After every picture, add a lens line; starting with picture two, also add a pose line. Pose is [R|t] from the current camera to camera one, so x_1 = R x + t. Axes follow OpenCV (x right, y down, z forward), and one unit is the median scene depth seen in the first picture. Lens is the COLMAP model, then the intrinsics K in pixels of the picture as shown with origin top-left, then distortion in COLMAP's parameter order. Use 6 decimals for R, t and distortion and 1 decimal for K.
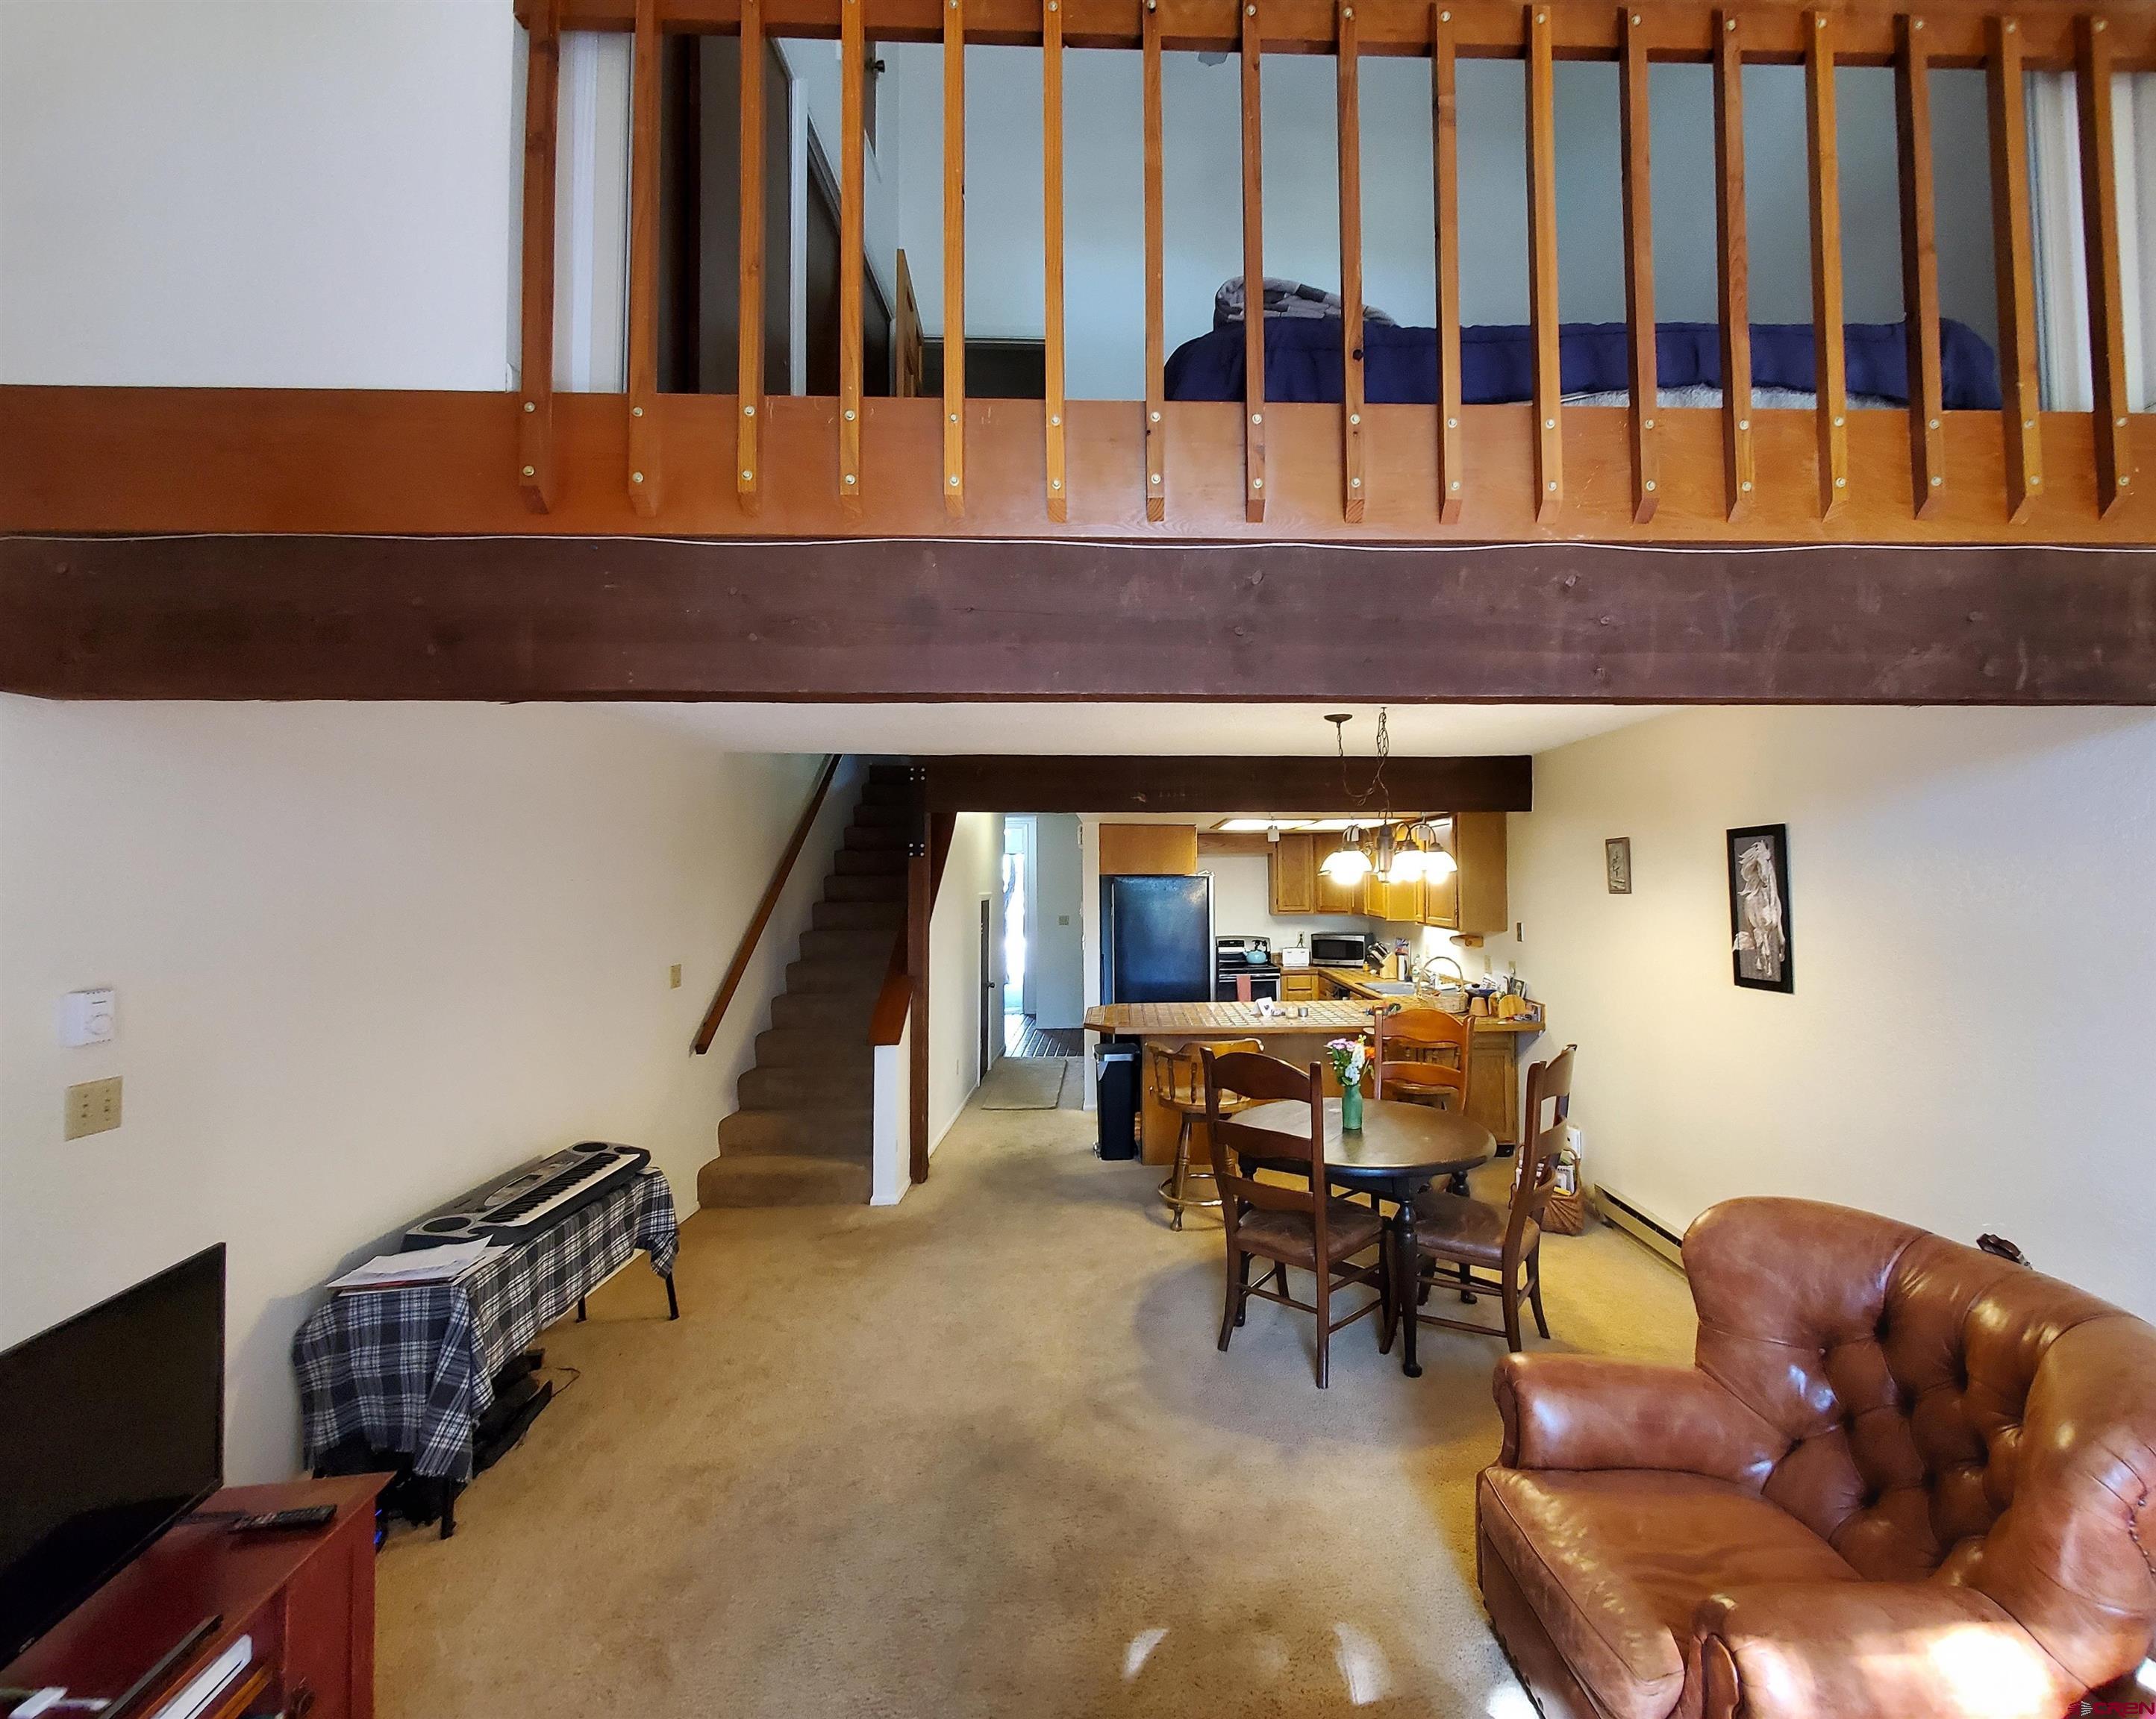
lens RADIAL K [[957.4, 0, 1144.8], [0, 957.4, 853.5], [0, 0, 1]] dist [-0.015320, 0.000361]
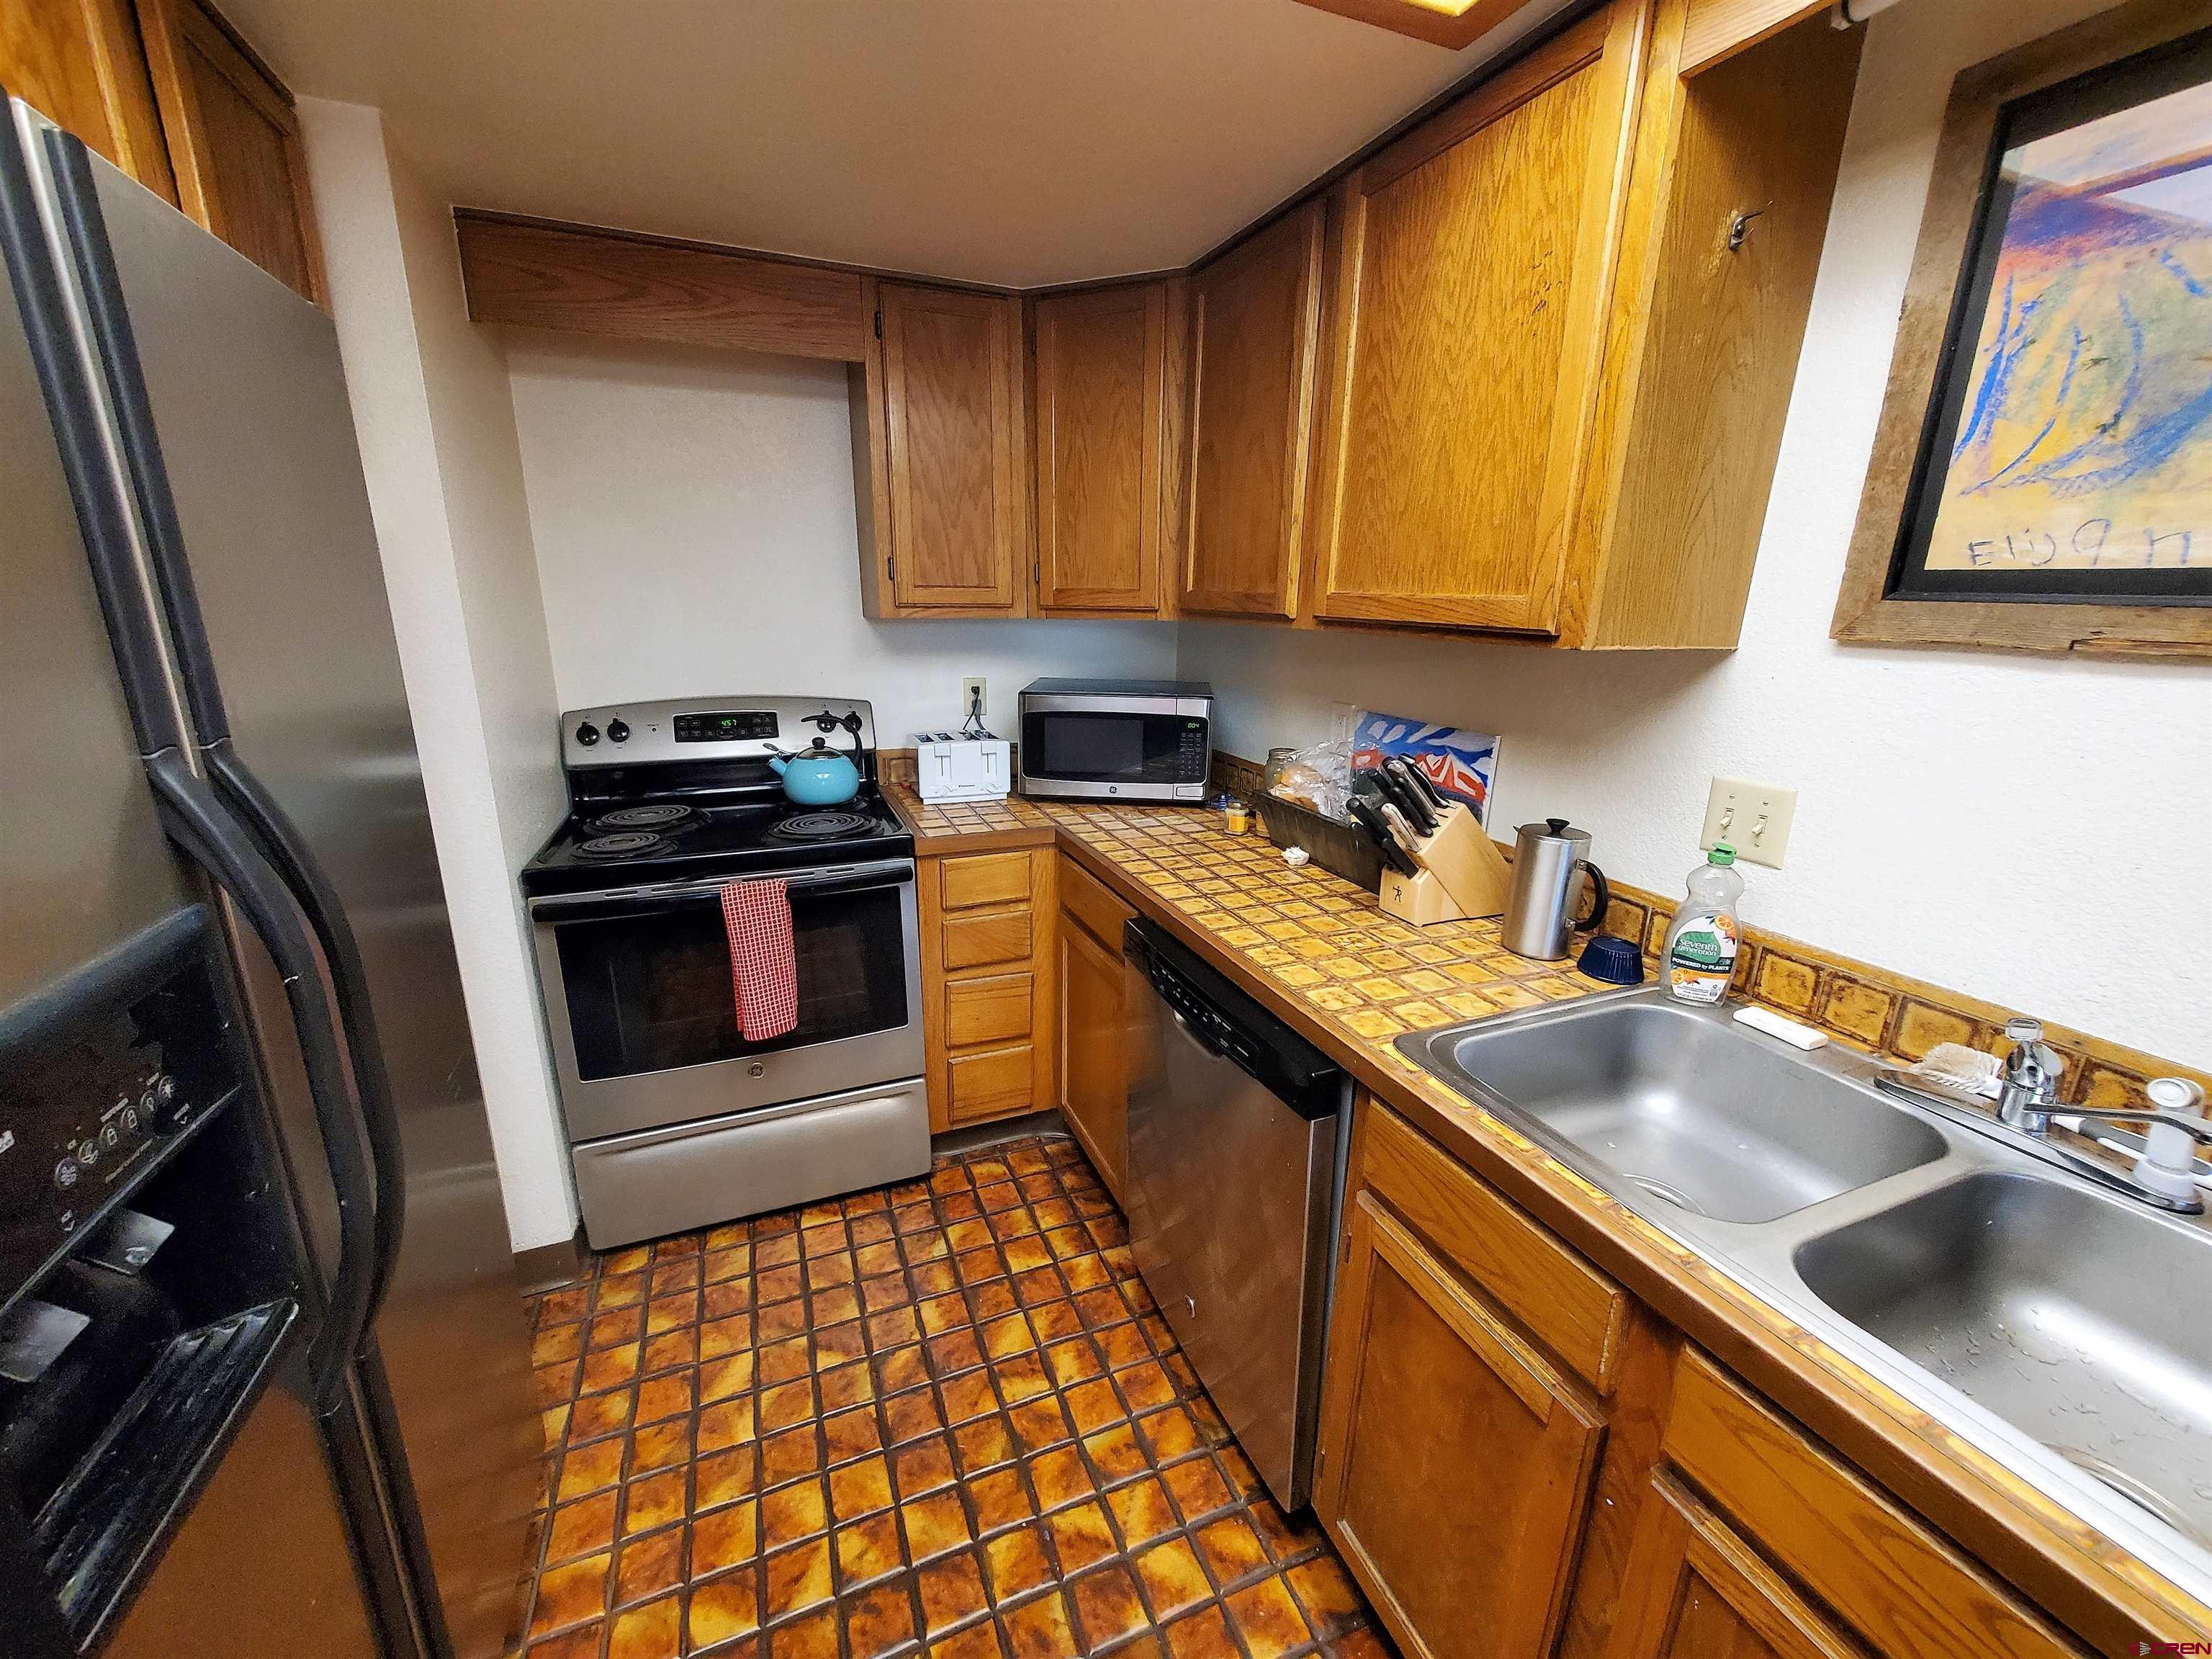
lens RADIAL K [[889.1, 0, 1108.6], [0, 889.1, 832.8], [0, 0, 1]] dist [0.013640, -0.000092]
pose [[0.934112, -0.069797, 0.350090, 0.213331], [-0.031920, 0.960440, 0.276650, 0.104382], [-0.355550, -0.269597, 0.894931, 1.528748]]
